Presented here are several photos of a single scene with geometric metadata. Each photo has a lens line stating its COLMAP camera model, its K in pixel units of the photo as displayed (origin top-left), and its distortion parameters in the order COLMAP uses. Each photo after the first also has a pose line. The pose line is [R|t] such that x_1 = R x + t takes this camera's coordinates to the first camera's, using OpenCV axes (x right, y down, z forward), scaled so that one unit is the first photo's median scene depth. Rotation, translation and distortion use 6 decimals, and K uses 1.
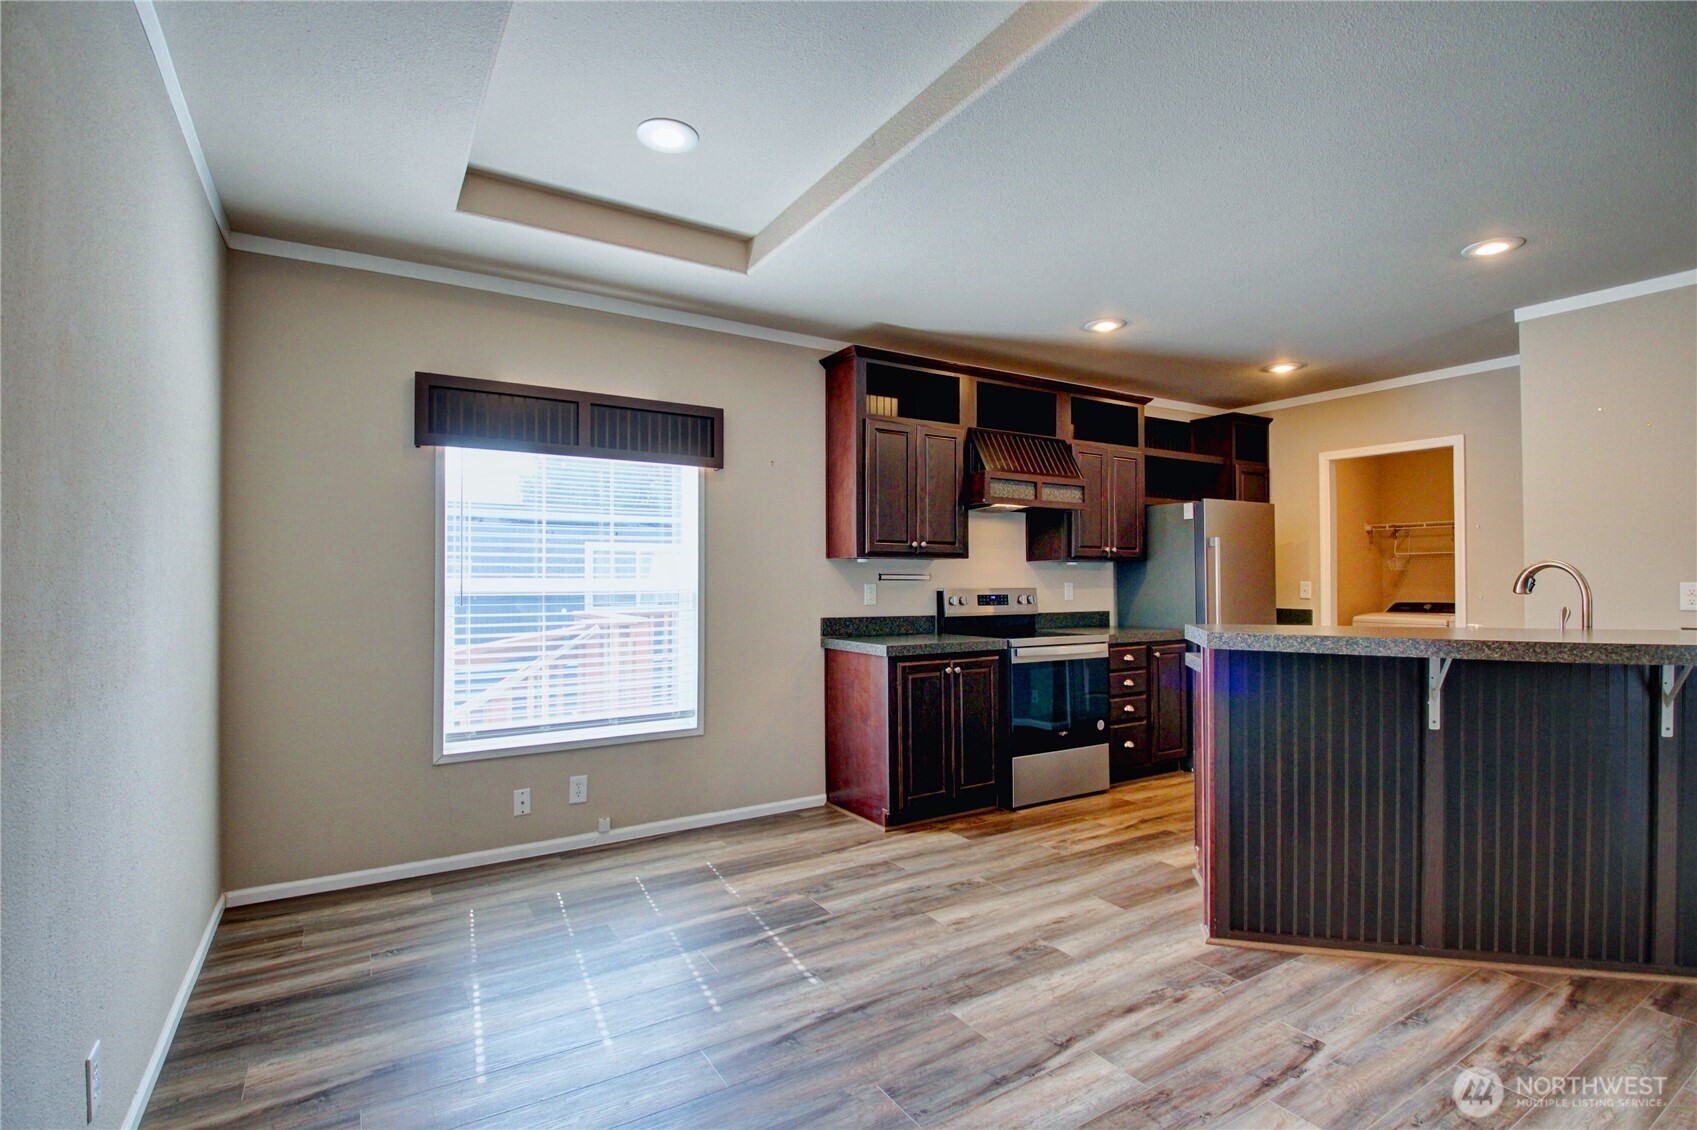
lens RADIAL K [[796.3, 0, 845.9], [0, 796.3, 567.4], [0, 0, 1]] dist [0.003196, -0.014030]
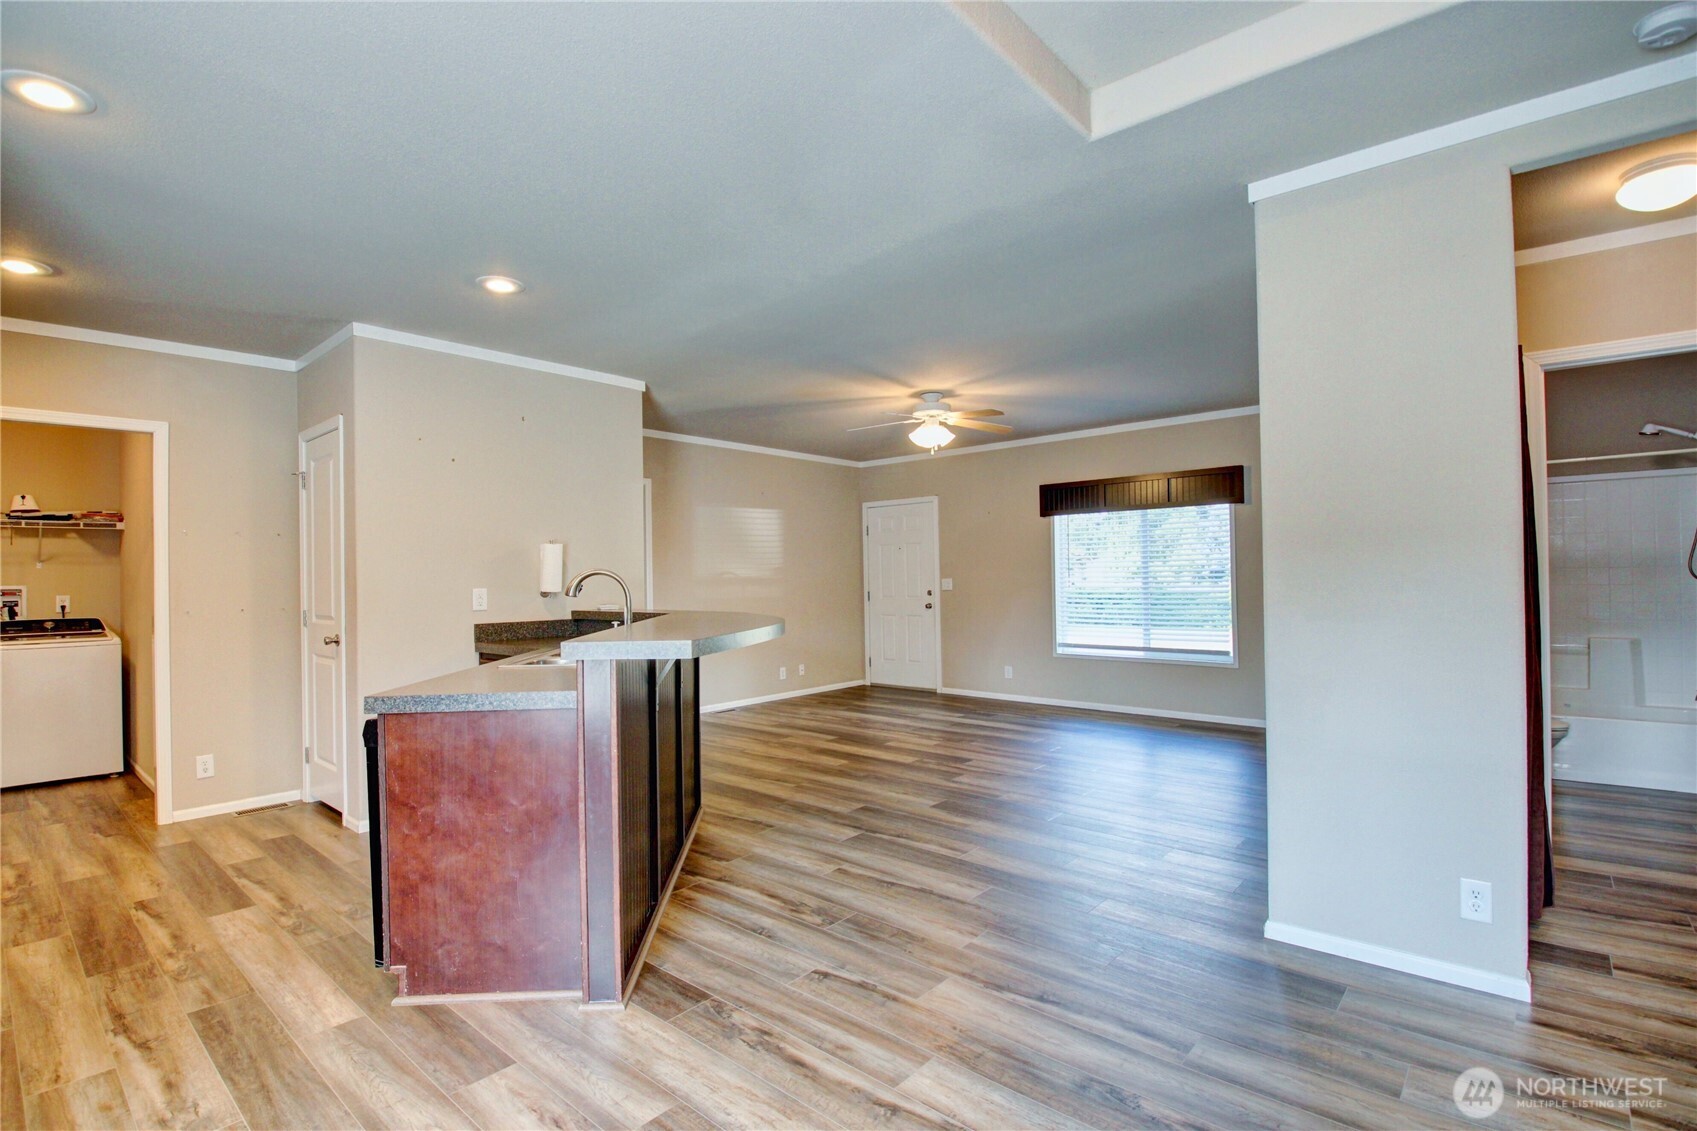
lens RADIAL K [[796.3, 0, 818.8], [0, 796.3, 569.5], [0, 0, 1]] dist [0.003196, -0.014030]
pose [[-0.274293, 0.016164, 0.961510, -0.289058], [0.005046, 0.999869, -0.015369, 0.007365], [-0.961633, 0.000636, -0.274339, 0.677715]]
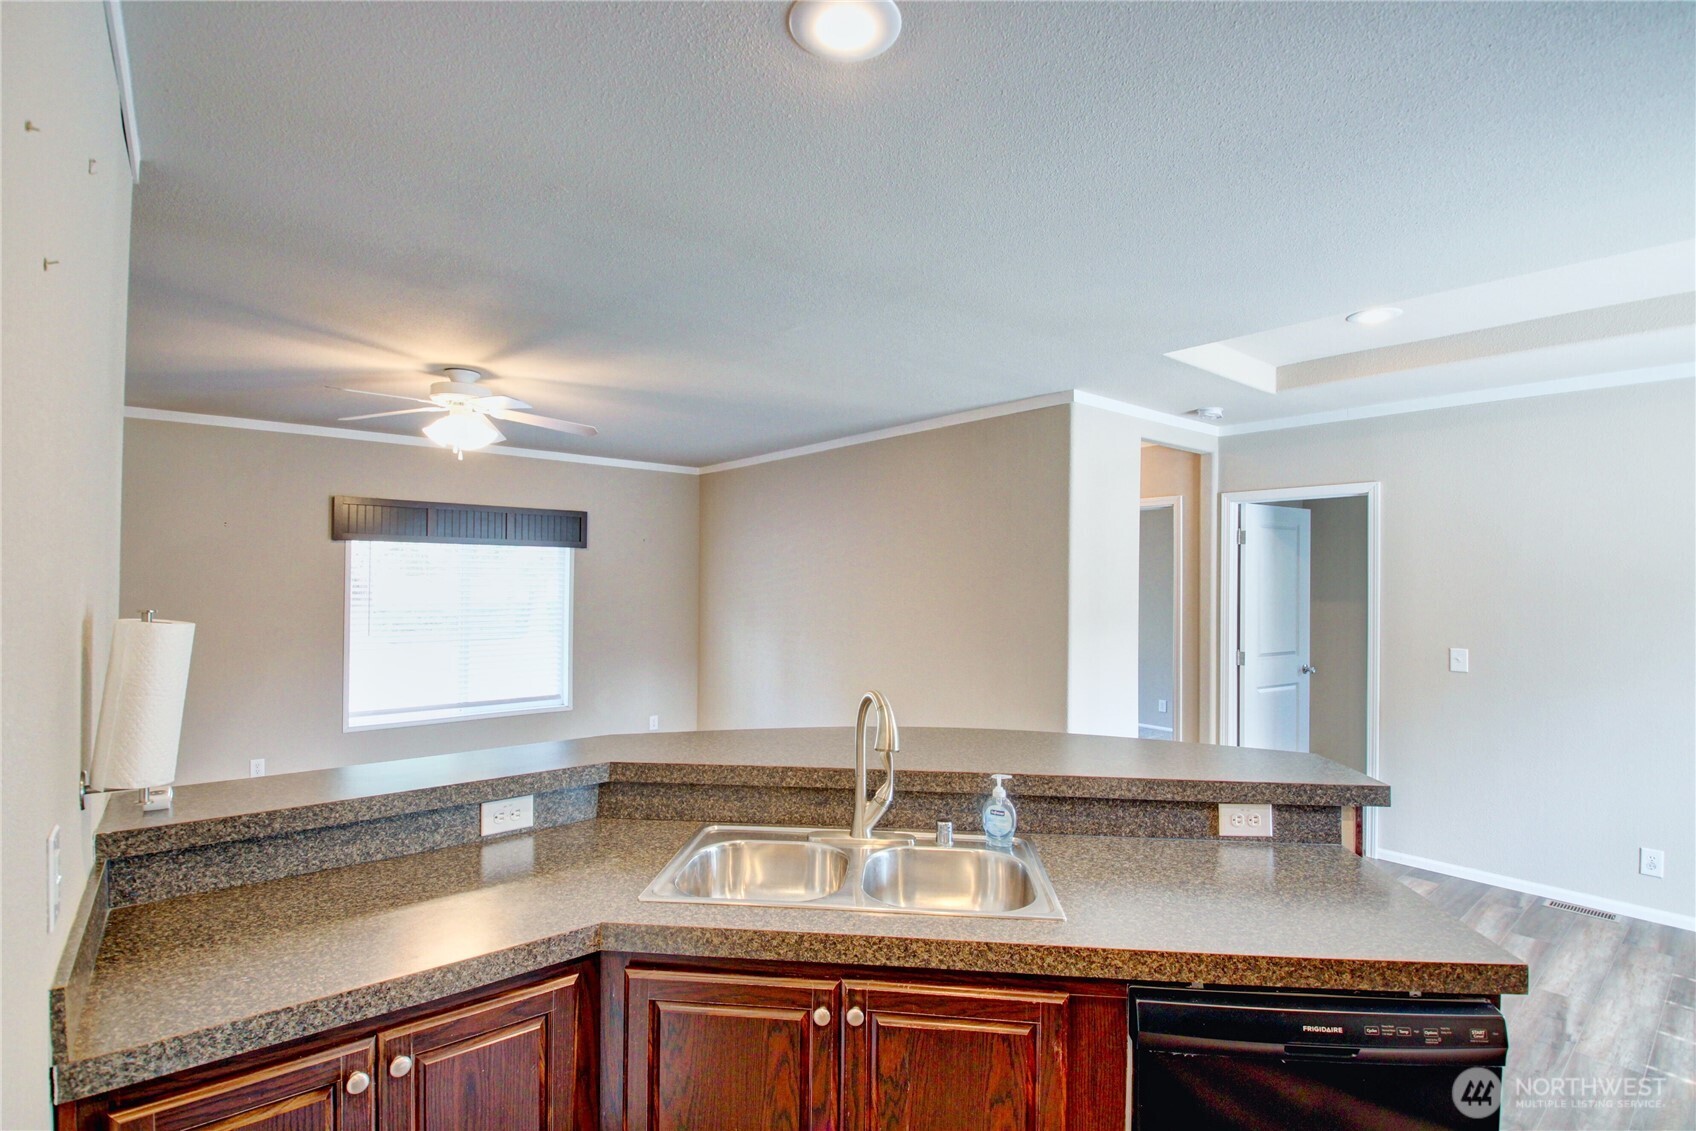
lens RADIAL K [[795.8, 0, 860.9], [0, 795.8, 581.3], [0, 0, 1]] dist [0.003196, -0.014030]
pose [[-0.990754, -0.004401, -0.135602, 0.657166], [-0.003557, 0.999973, -0.006462, -0.067433], [0.135626, -0.005920, -0.990742, 1.110176]]
